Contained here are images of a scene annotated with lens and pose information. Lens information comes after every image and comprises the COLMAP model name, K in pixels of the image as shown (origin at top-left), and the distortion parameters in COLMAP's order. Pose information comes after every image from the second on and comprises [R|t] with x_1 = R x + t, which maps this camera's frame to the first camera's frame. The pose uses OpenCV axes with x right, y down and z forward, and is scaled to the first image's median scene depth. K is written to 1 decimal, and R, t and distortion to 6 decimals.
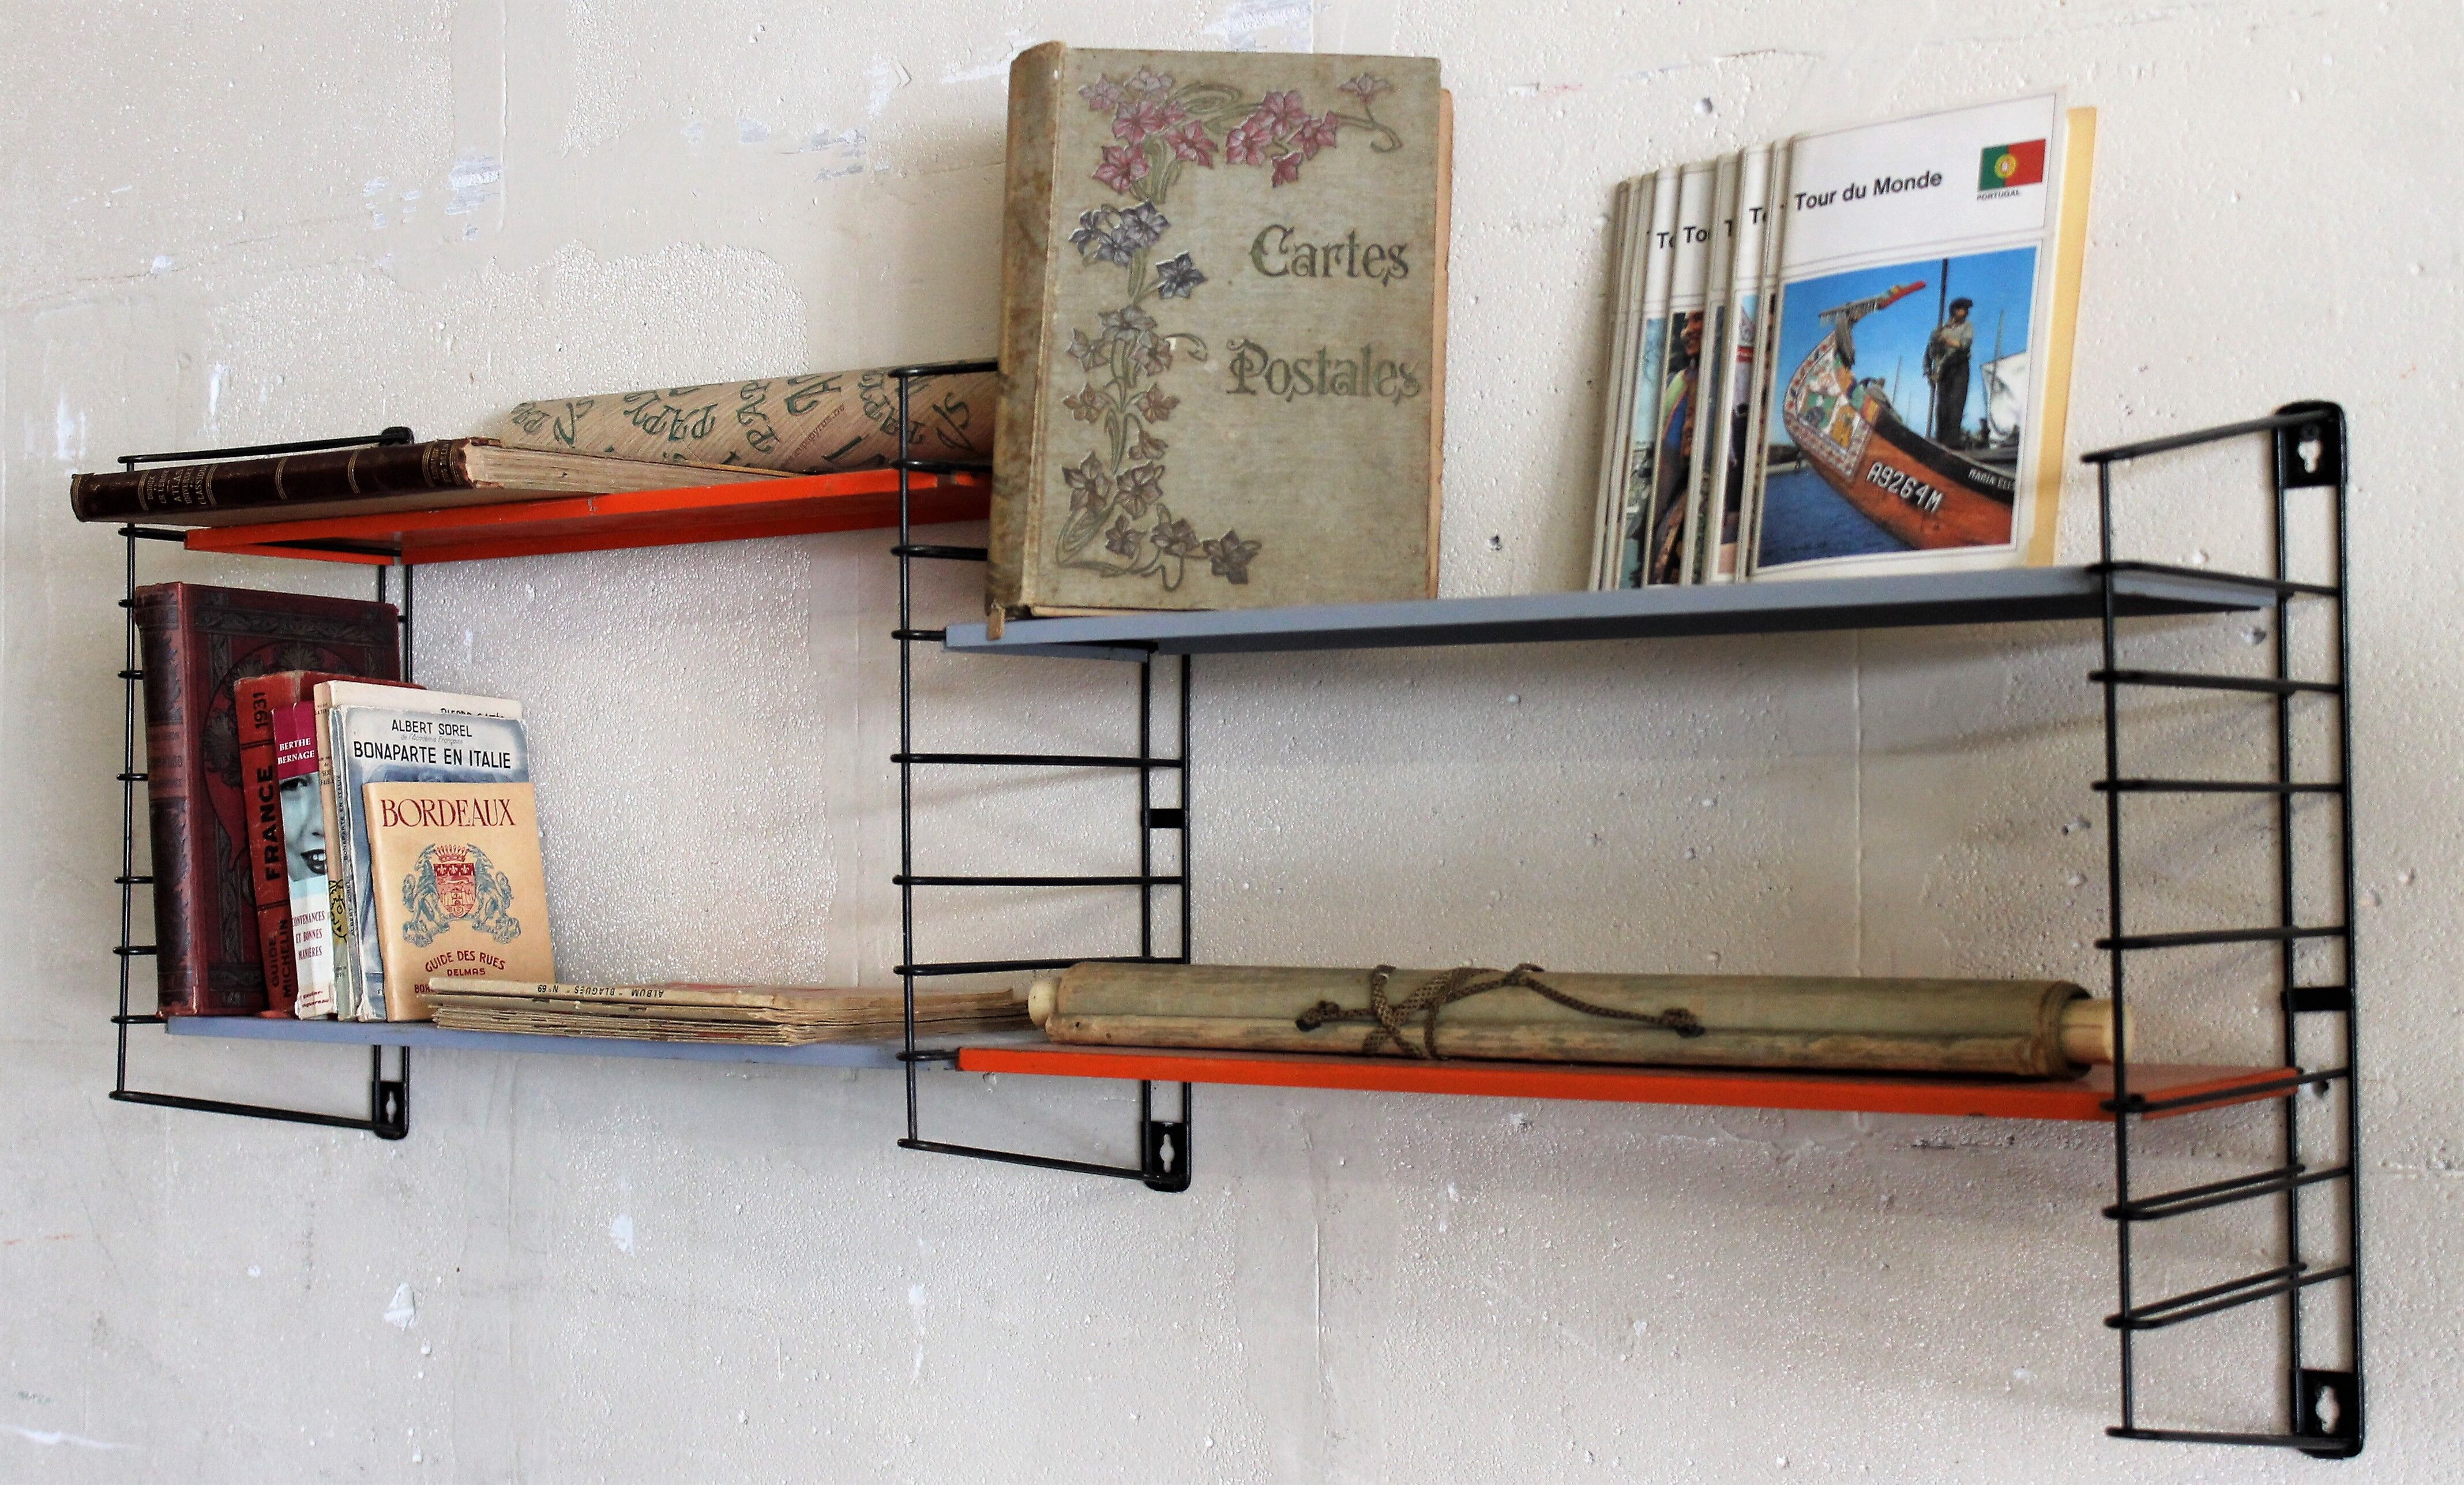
lens RADIAL K [[3793.0, 0, 1234.6], [0, 3793.0, 746.2], [0, 0, 1]] dist [-0.000886, 0.000000]
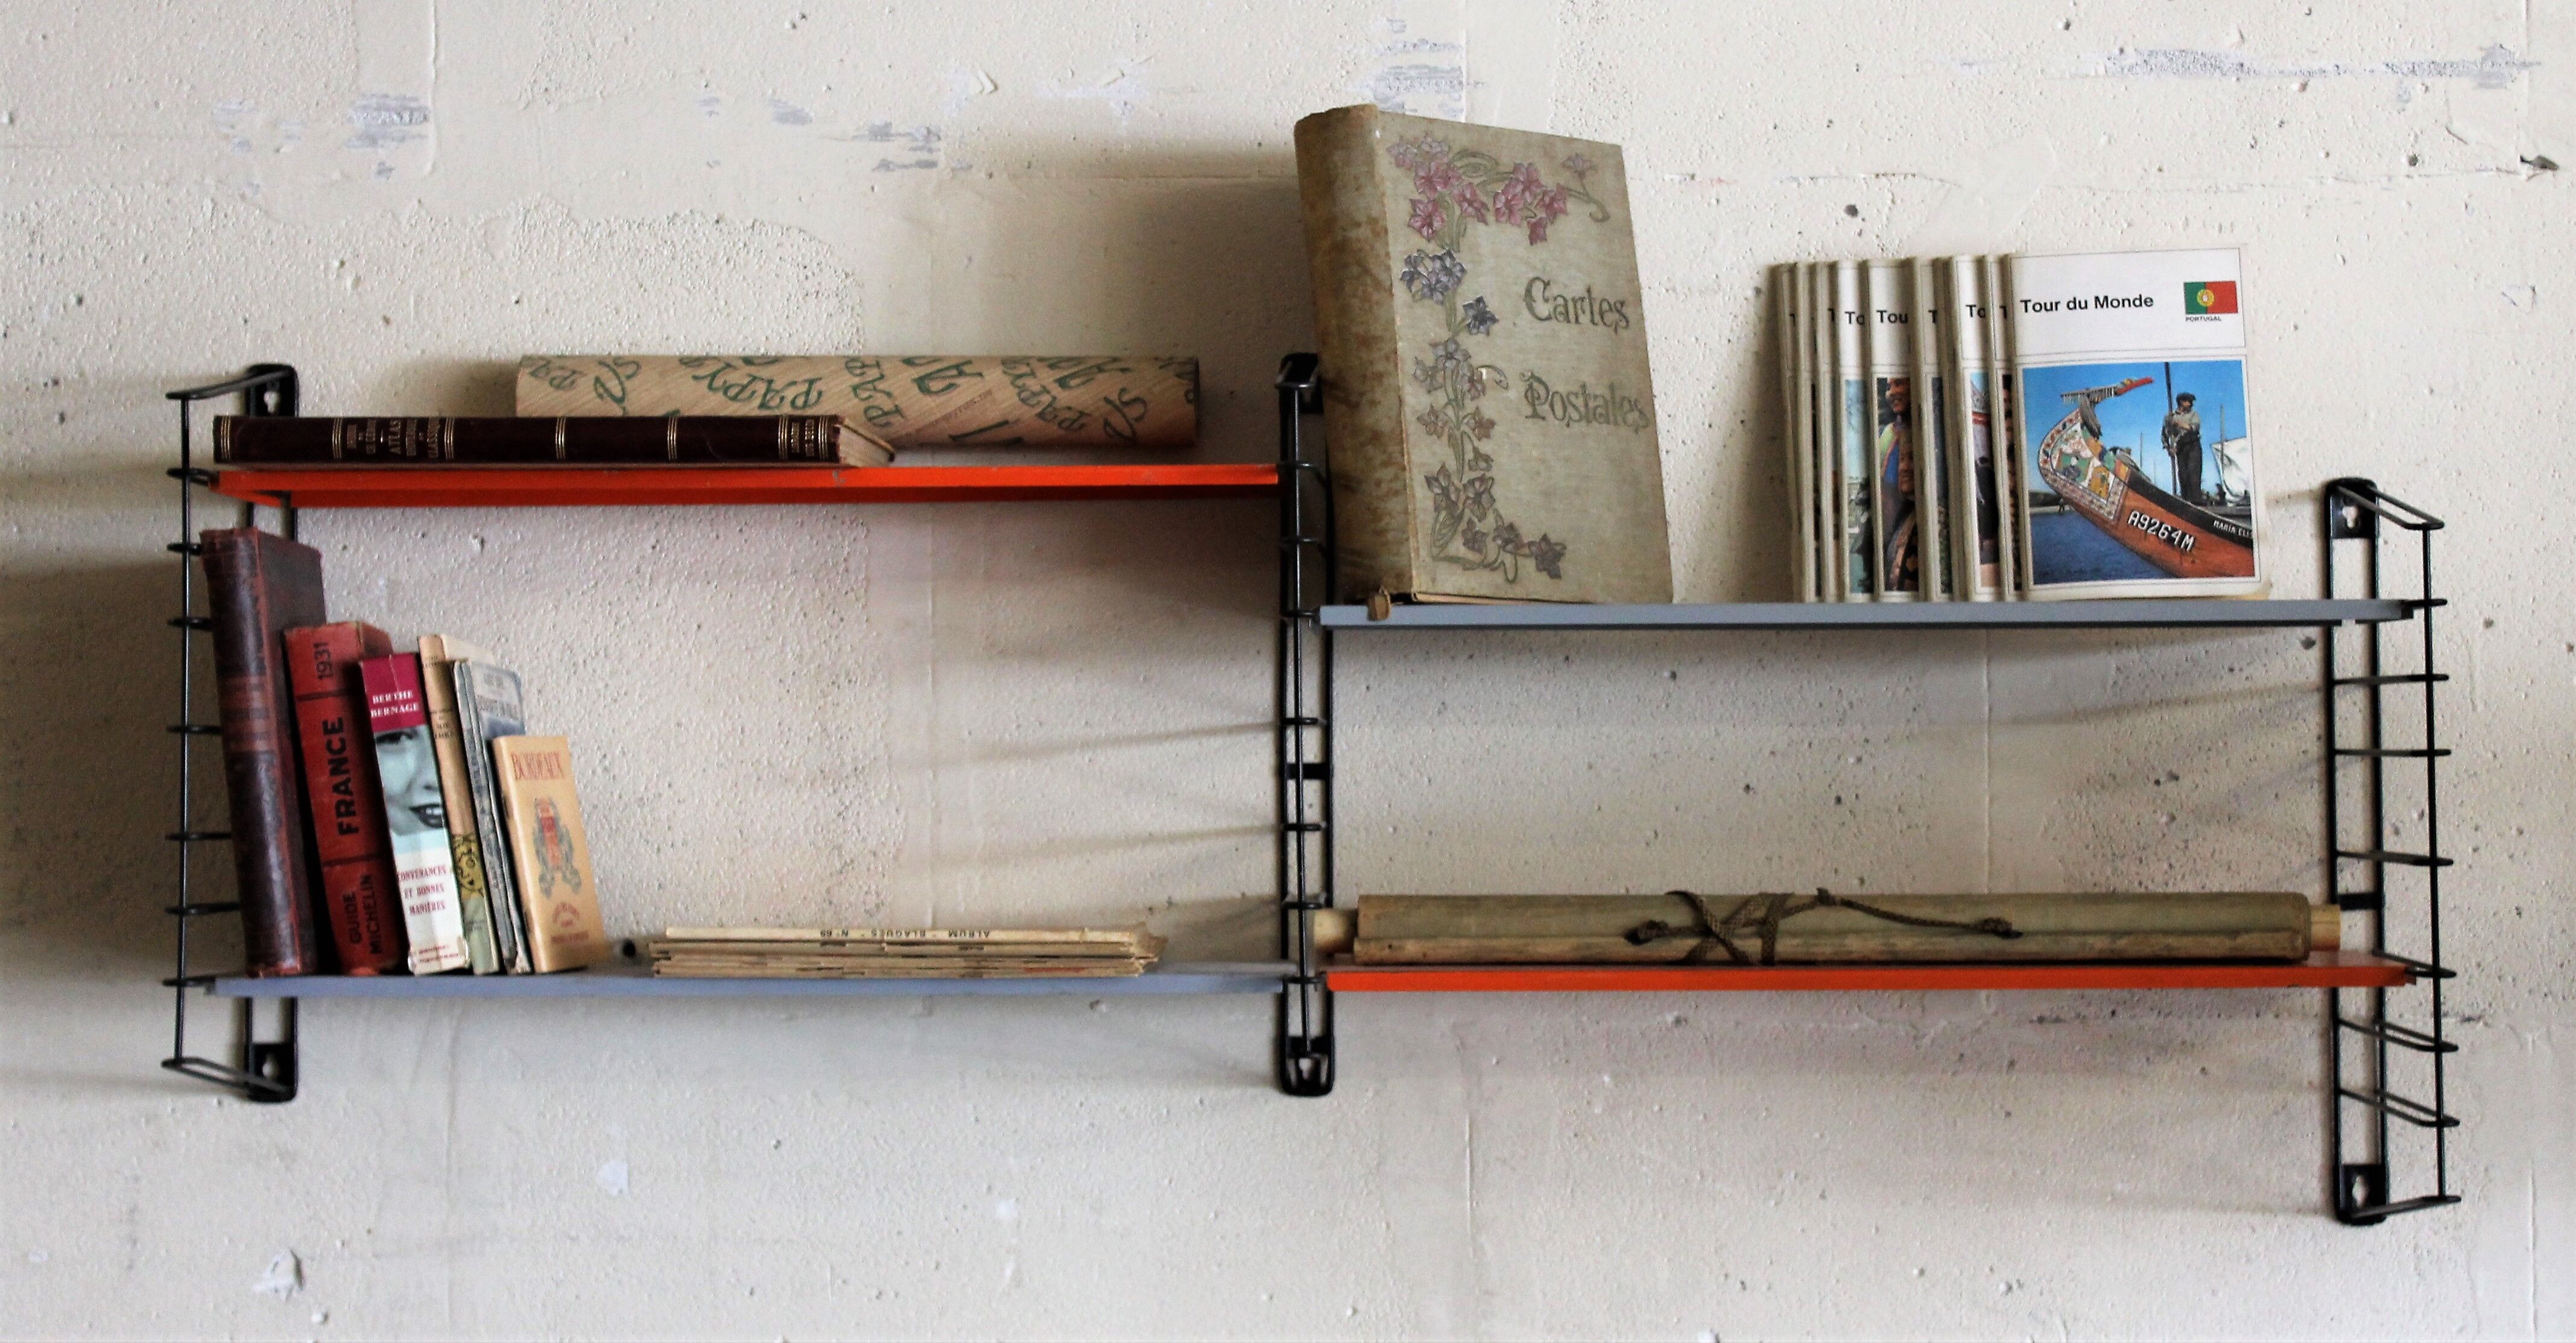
lens RADIAL K [[4543.4, 0, 1299.4], [0, 4543.4, 675.5], [0, 0, 1]] dist [0.031425, 0.000000]
pose [[0.800096, 0.010869, 0.599774, -0.907444], [-0.013045, 0.999915, -0.000718, -0.009619], [-0.599731, -0.007249, 0.800169, -0.104454]]
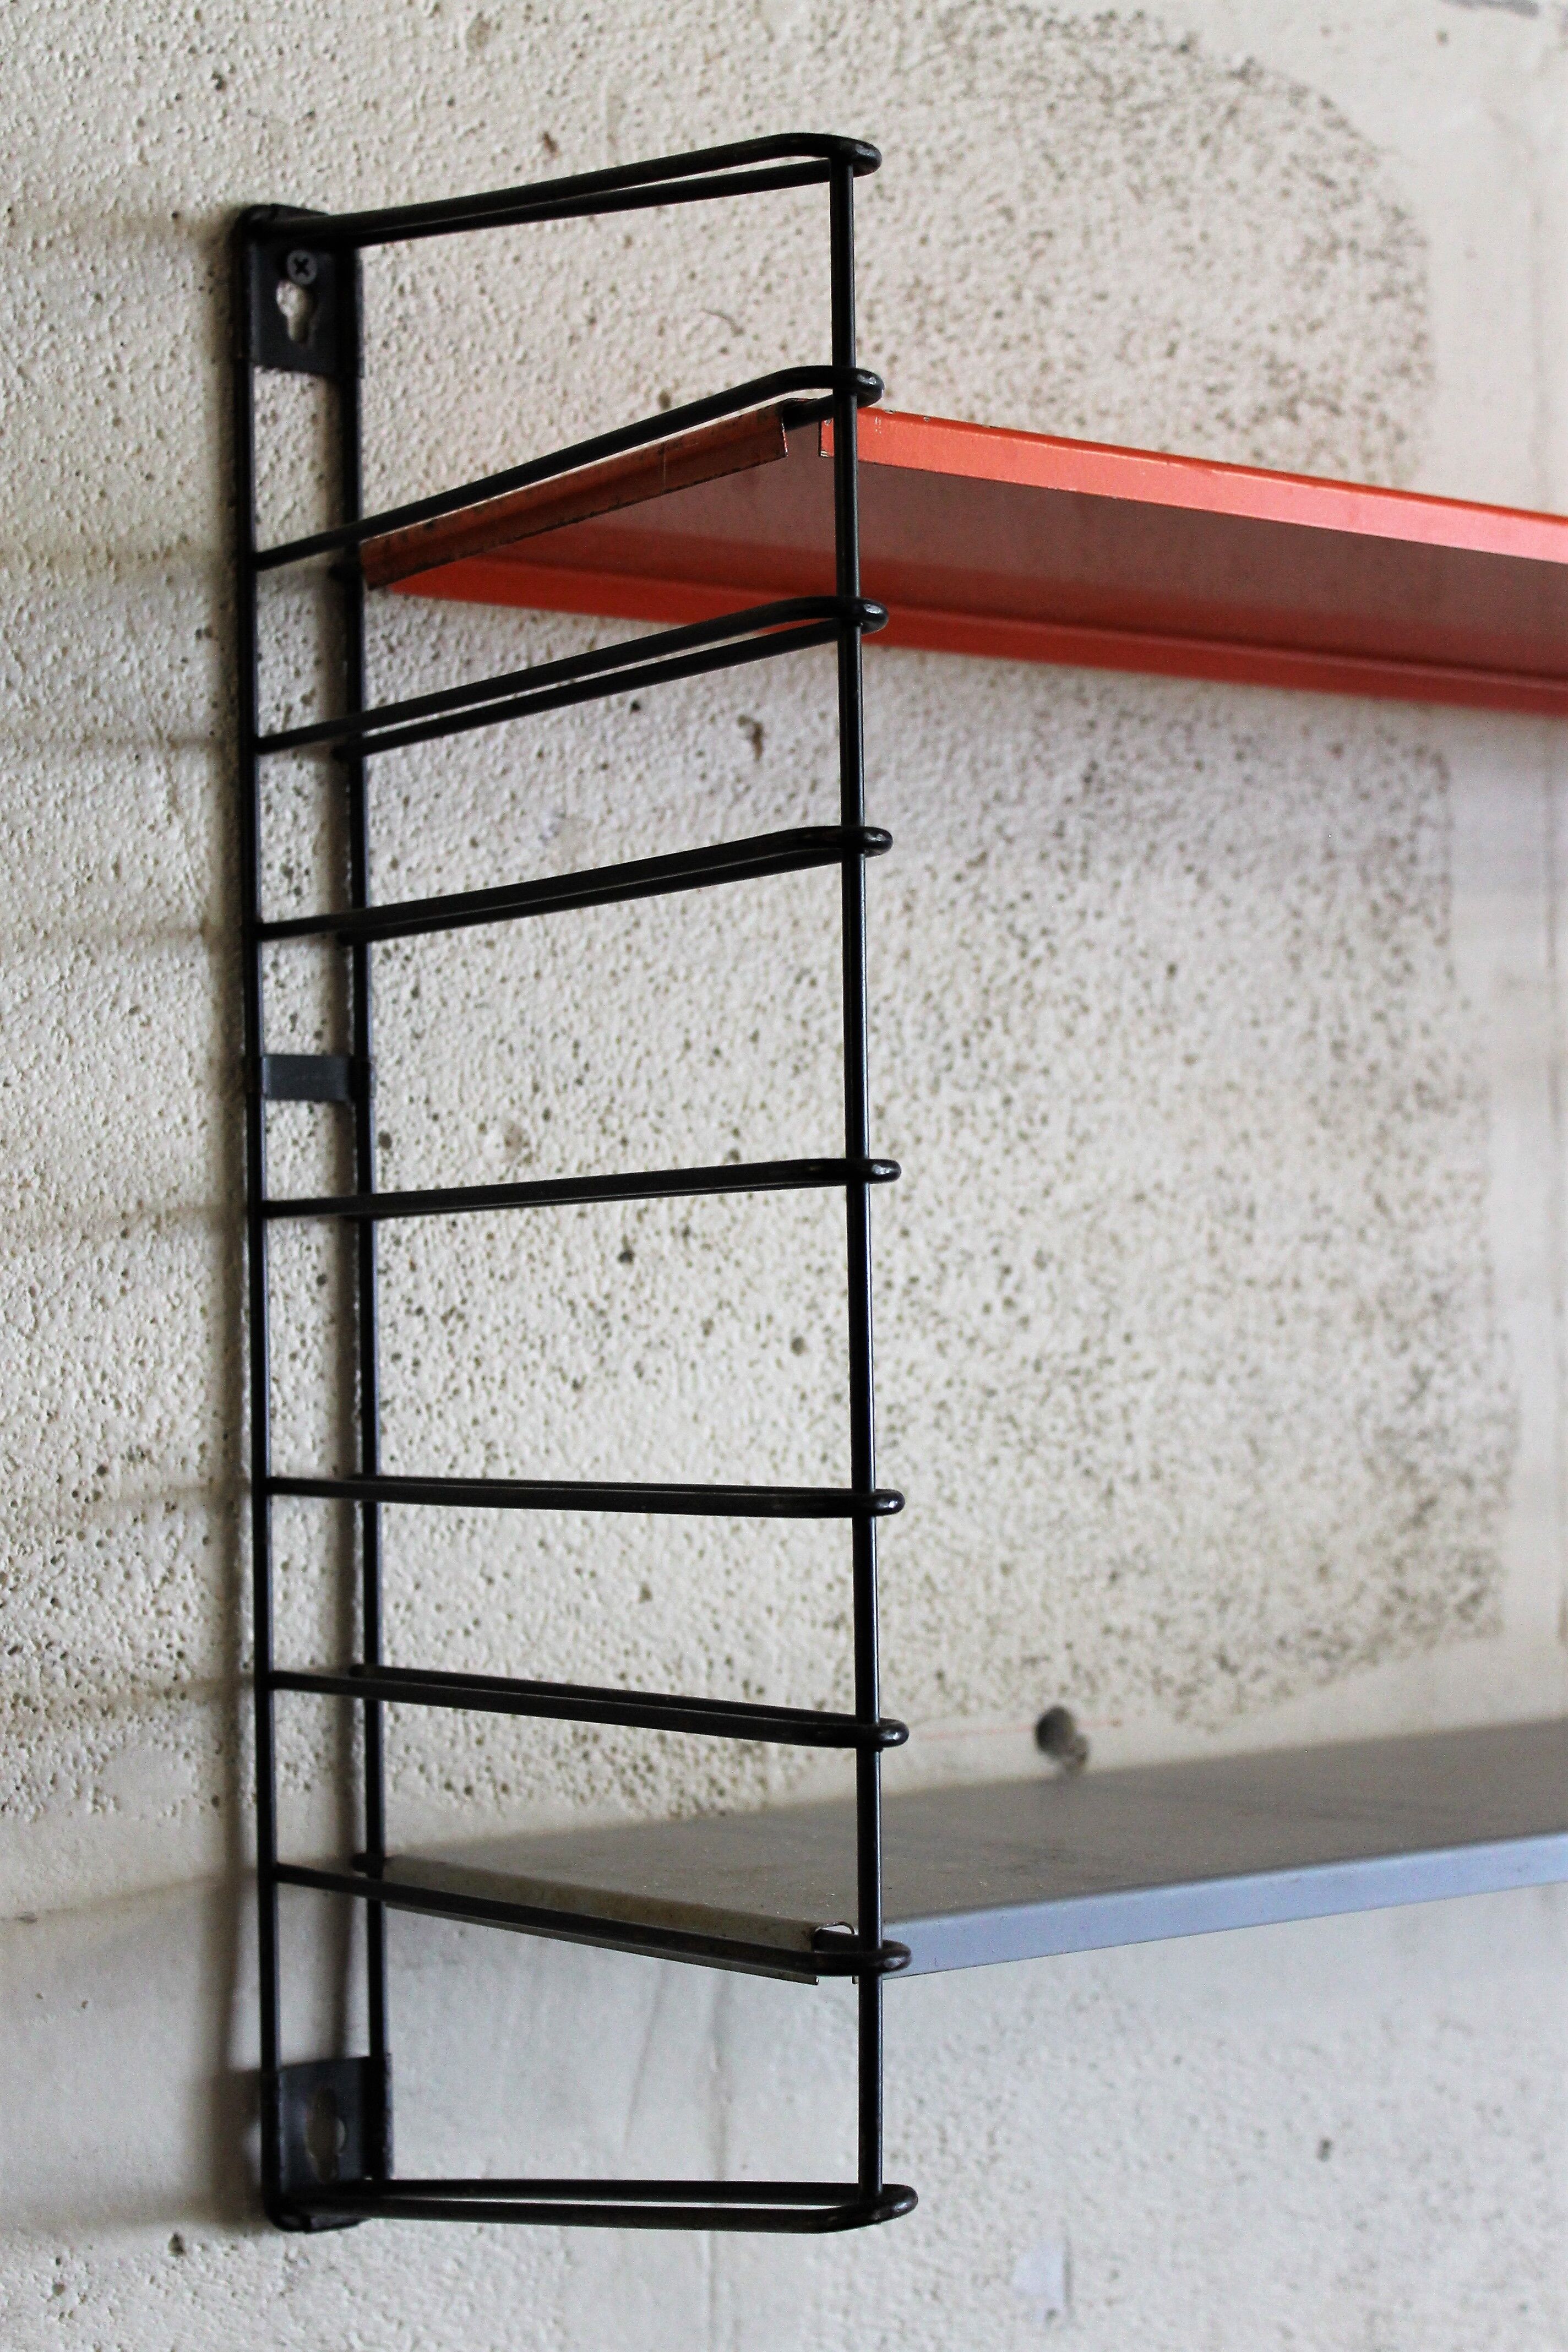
lens RADIAL K [[3940.4, 0, 785.6], [0, 3940.4, 1161.8], [0, 0, 1]] dist [-0.005225, 0.000000]
pose [[0.267080, 0.031560, 0.963157, -0.722755], [-0.011155, 0.999498, -0.029658, 0.020137], [-0.963610, -0.002823, 0.267298, 1.104846]]
